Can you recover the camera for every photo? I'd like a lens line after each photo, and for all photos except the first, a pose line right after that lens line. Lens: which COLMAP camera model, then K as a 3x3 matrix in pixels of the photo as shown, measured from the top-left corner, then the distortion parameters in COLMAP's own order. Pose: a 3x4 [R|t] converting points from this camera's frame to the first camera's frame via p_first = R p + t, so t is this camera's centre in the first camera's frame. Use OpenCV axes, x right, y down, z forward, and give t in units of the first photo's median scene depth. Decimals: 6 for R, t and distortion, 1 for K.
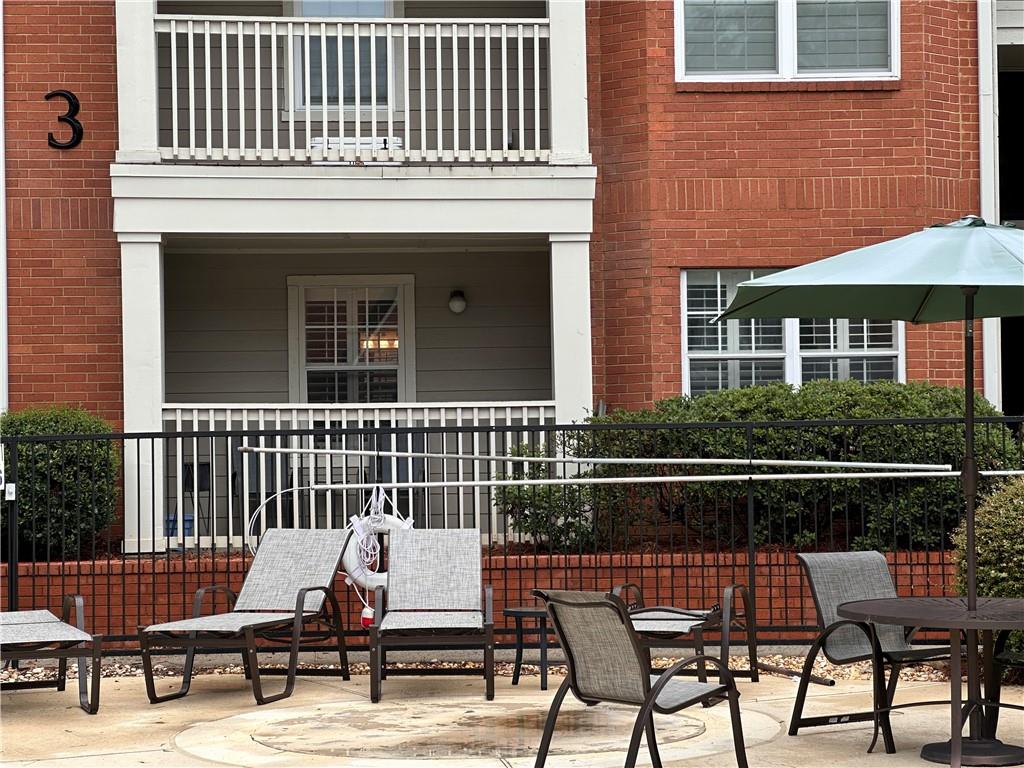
lens RADIAL K [[2401.2, 0, 509.5], [0, 2401.2, 382.6], [0, 0, 1]] dist [0.153943, 0.000000]
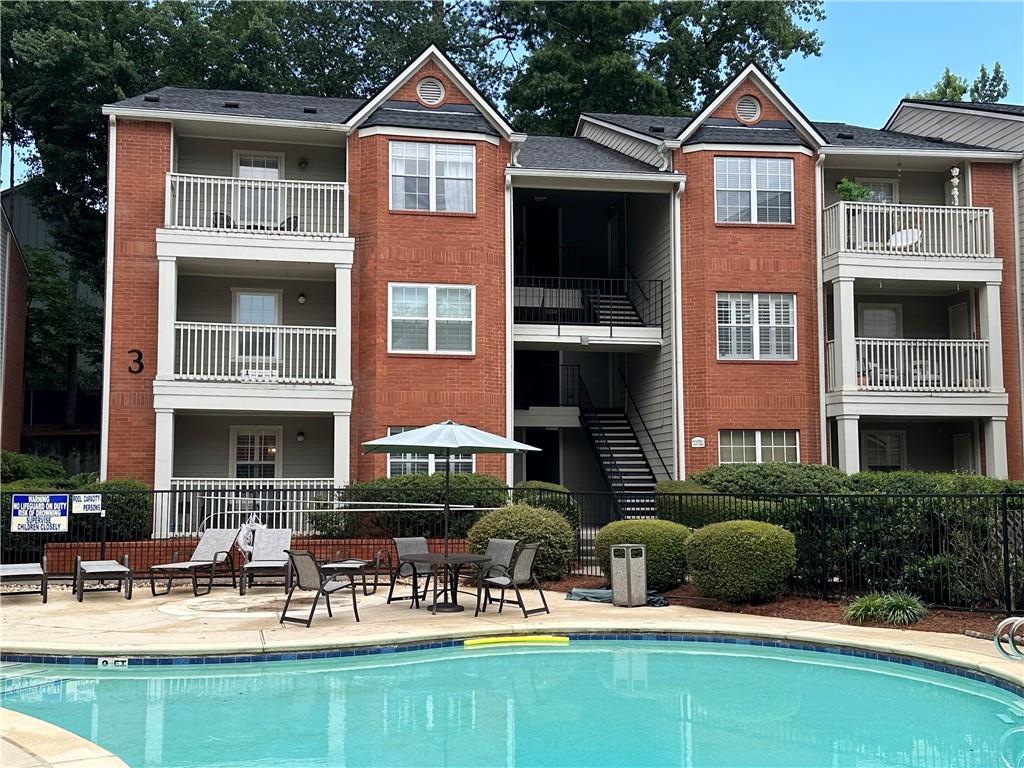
lens RADIAL K [[1096.2, 0, 518.2], [0, 1096.2, 389.2], [0, 0, 1]] dist [0.062849, 0.000000]
pose [[0.990428, 0.024069, 0.135918, 0.051332], [-0.014697, 0.997471, -0.069541, -0.008389], [-0.137248, 0.066878, 0.988277, -0.168661]]
